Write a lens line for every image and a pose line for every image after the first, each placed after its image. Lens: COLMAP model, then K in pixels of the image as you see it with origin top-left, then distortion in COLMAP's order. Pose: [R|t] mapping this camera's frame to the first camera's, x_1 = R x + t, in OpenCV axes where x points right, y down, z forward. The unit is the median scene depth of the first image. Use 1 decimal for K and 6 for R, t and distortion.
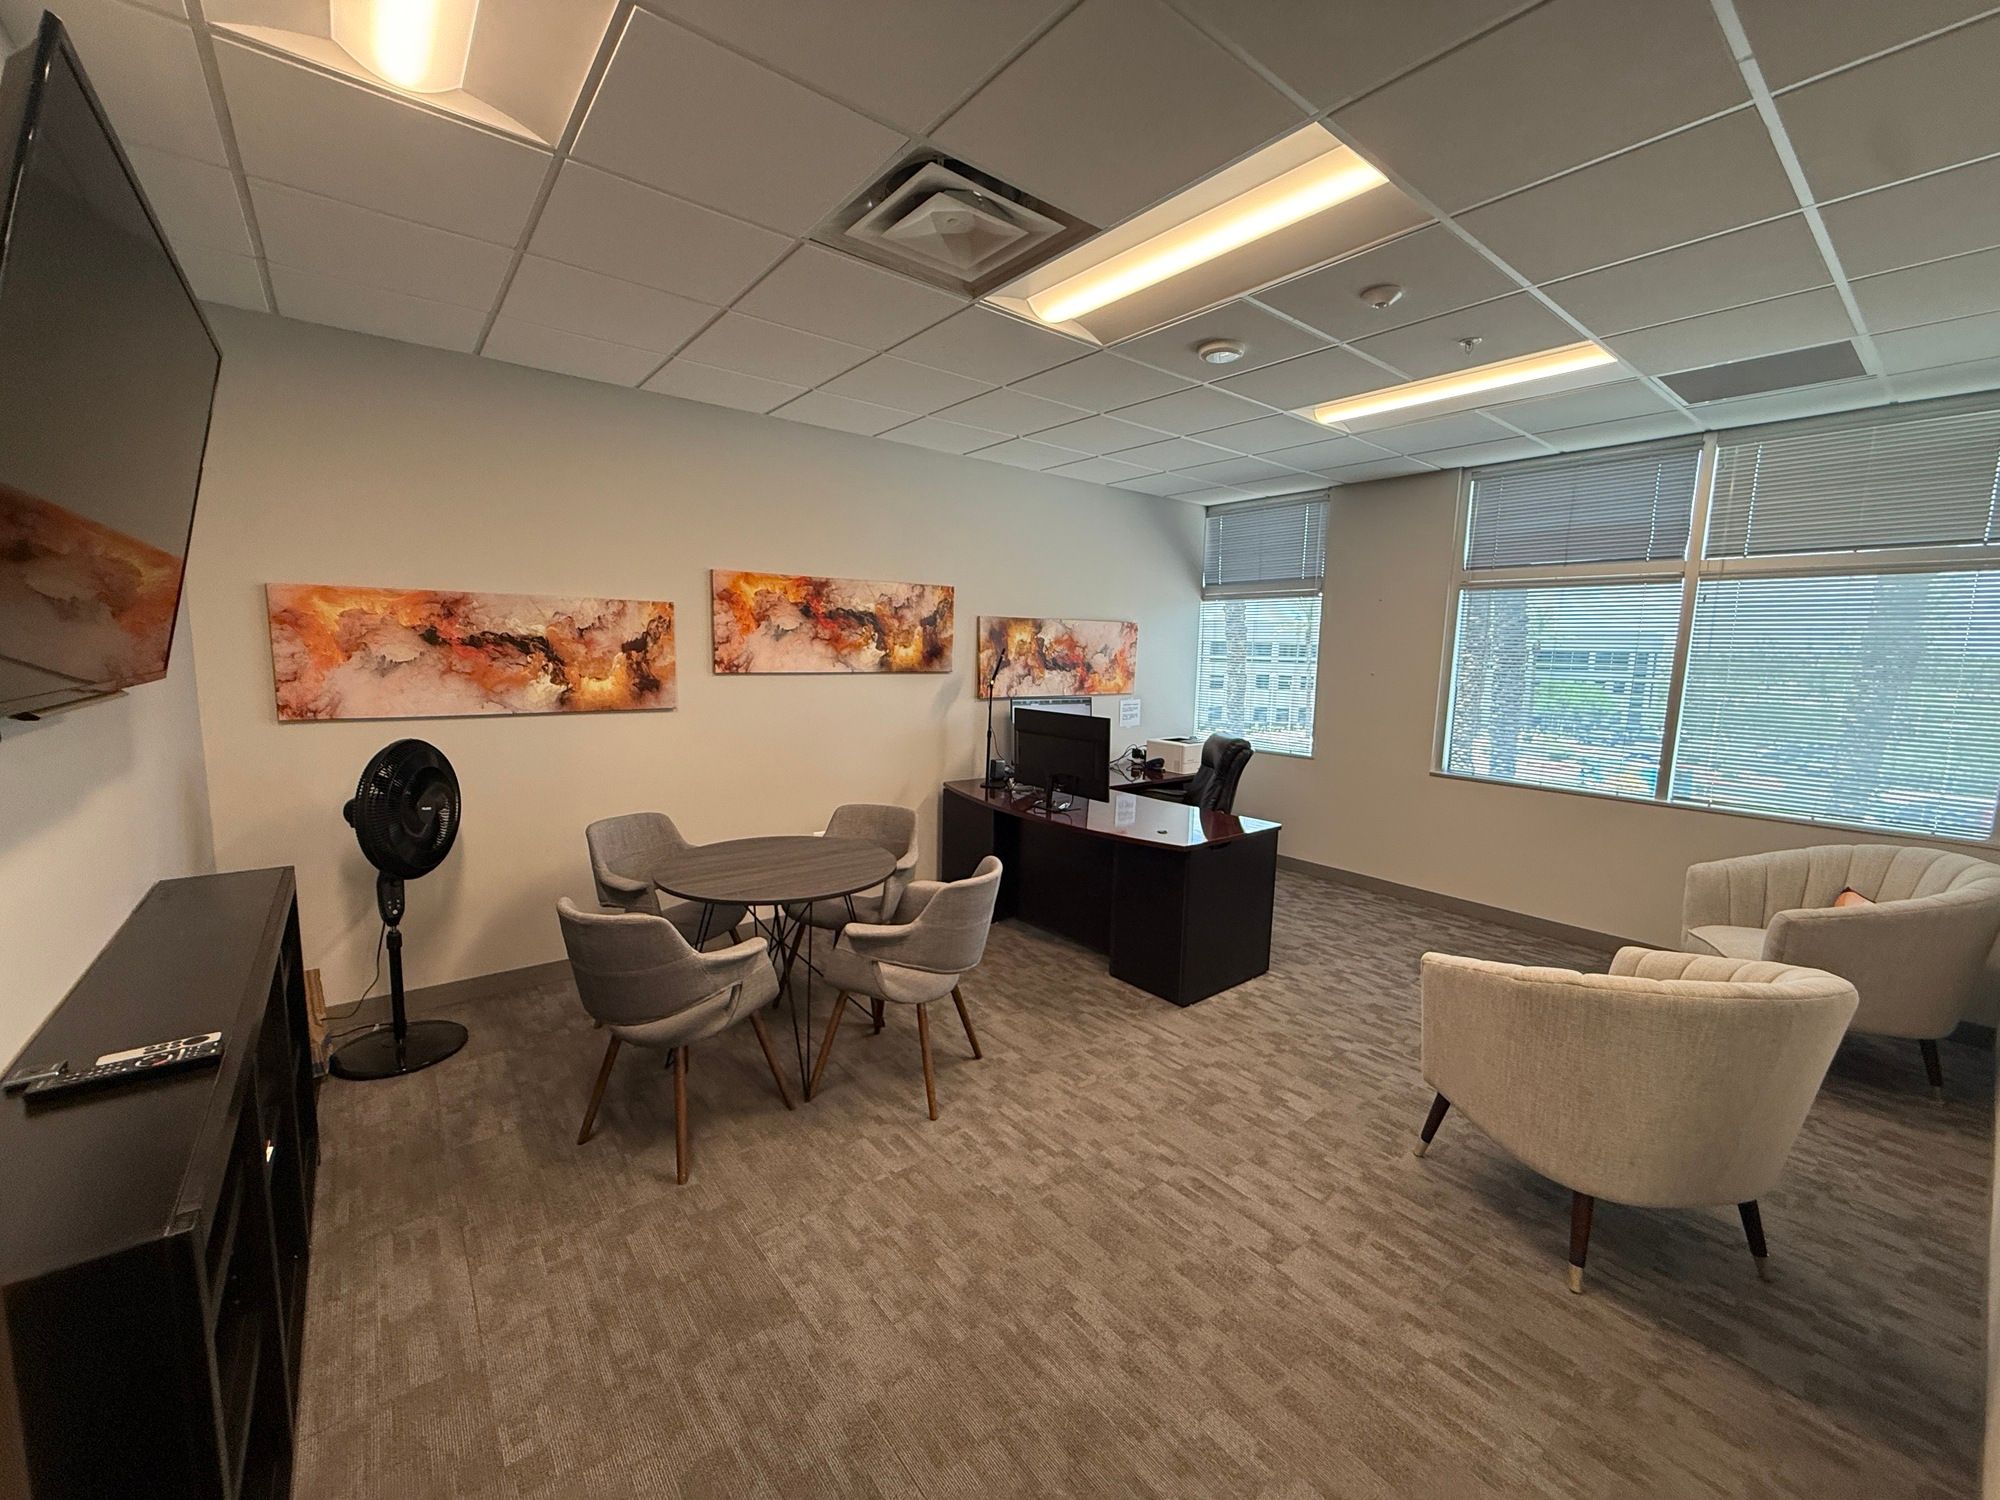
lens RADIAL K [[798.5, 0, 992.9], [0, 798.5, 751.8], [0, 0, 1]] dist [-0.000827, -0.000103]
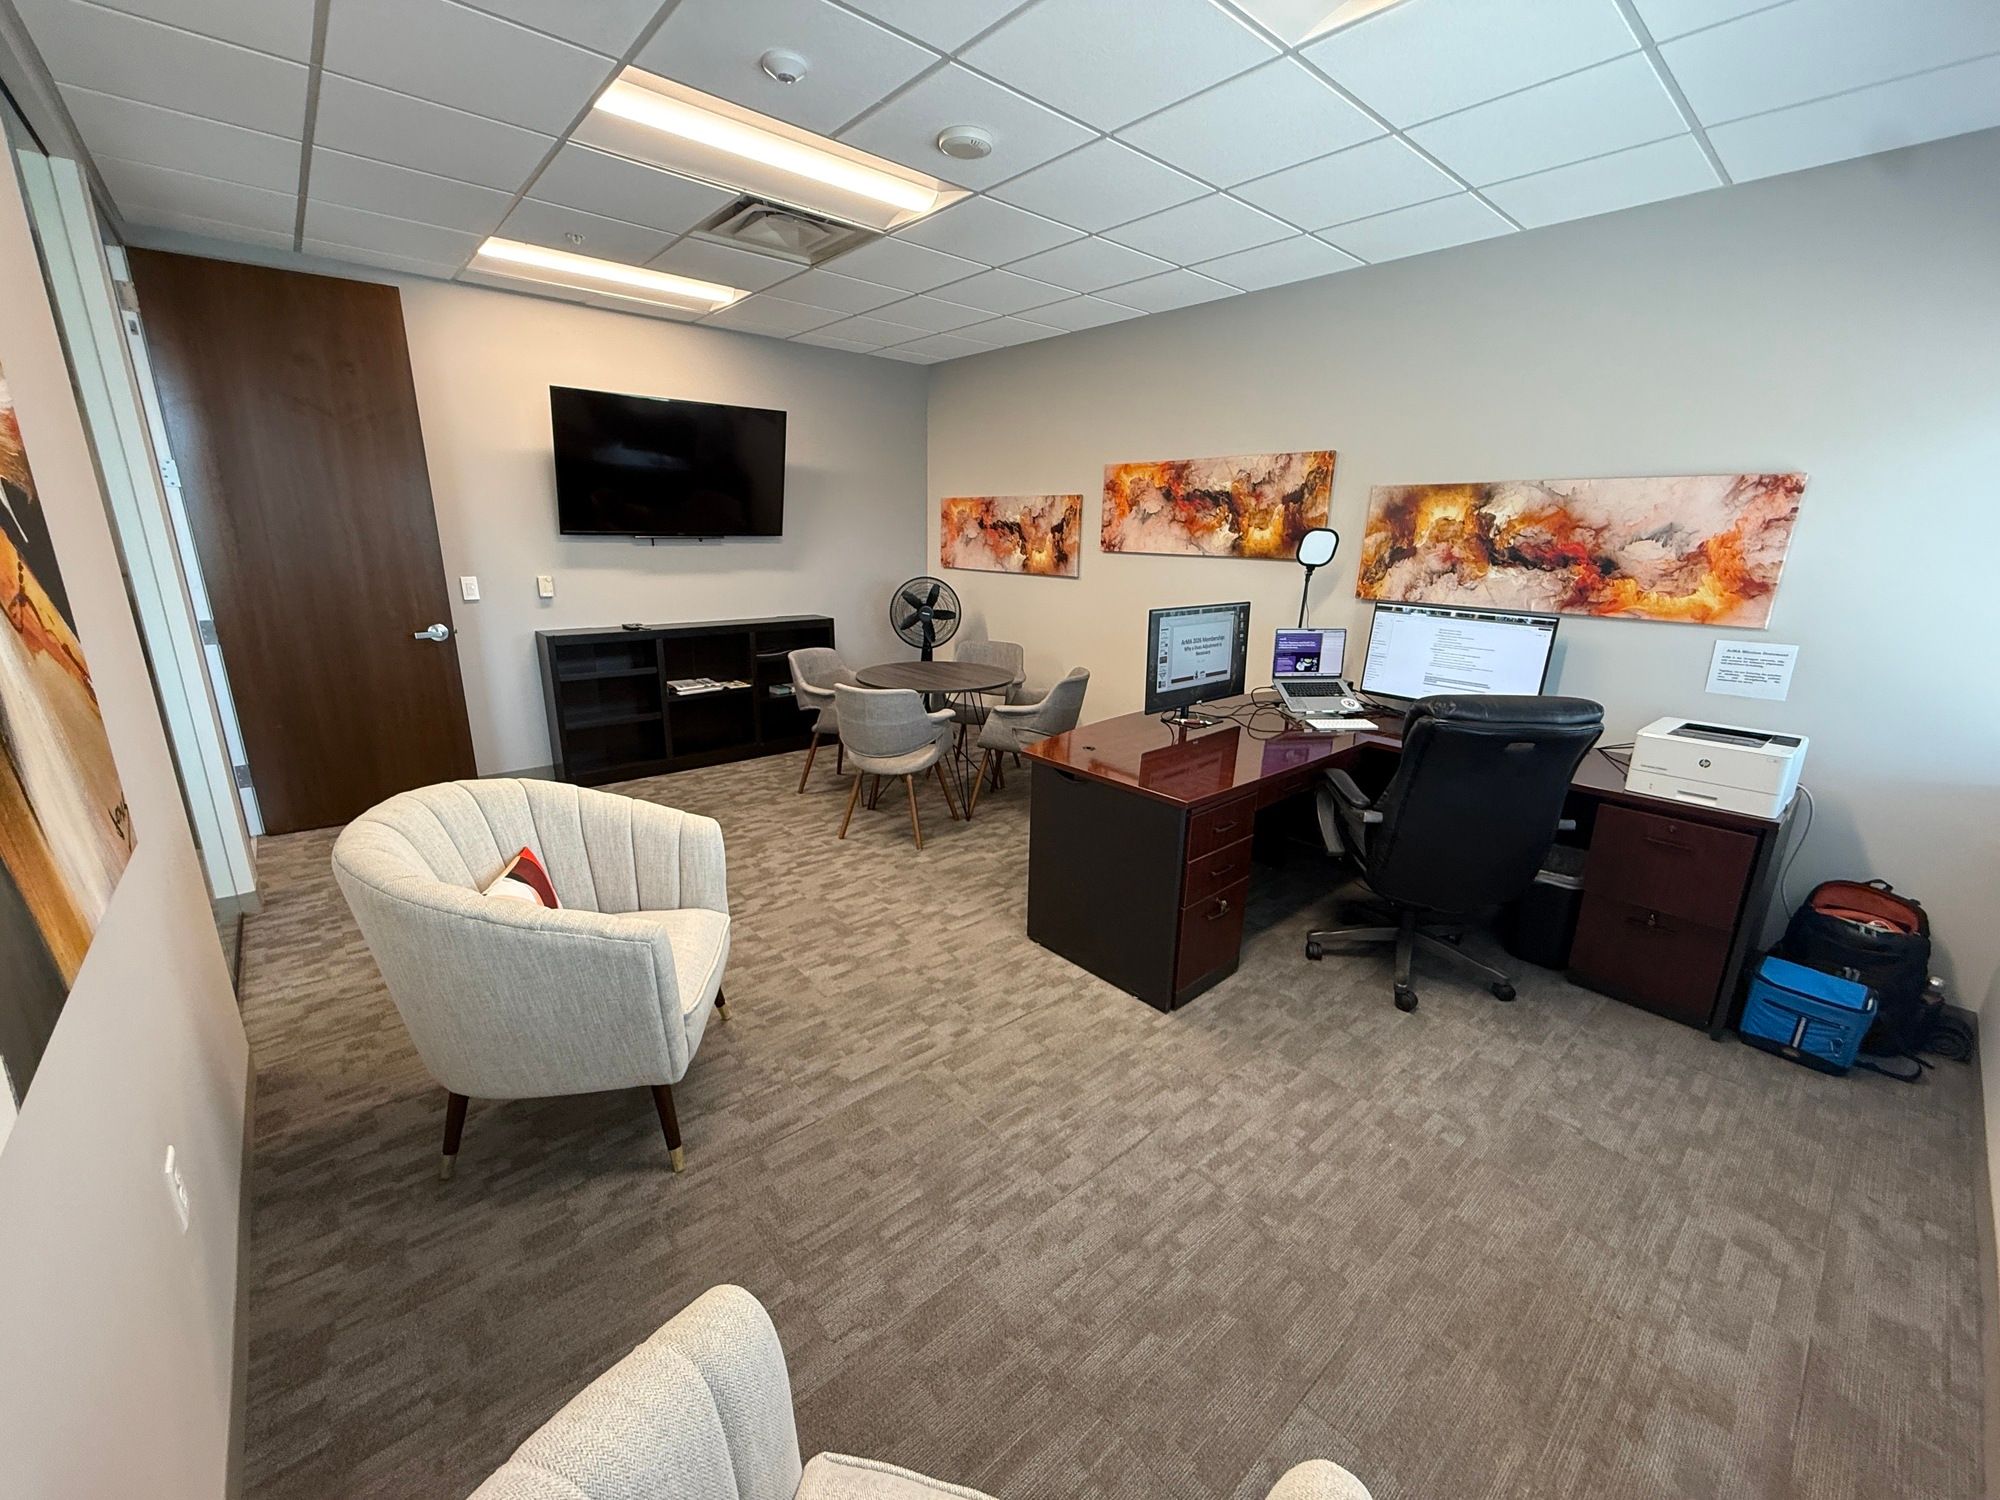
lens RADIAL K [[798.5, 0, 995.2], [0, 798.5, 745.2], [0, 0, 1]] dist [-0.000827, -0.000103]
pose [[0.048660, 0.242555, -0.968917, 0.859024], [-0.149641, 0.960887, 0.233029, -0.067535], [0.987542, 0.133651, 0.083053, 0.716673]]
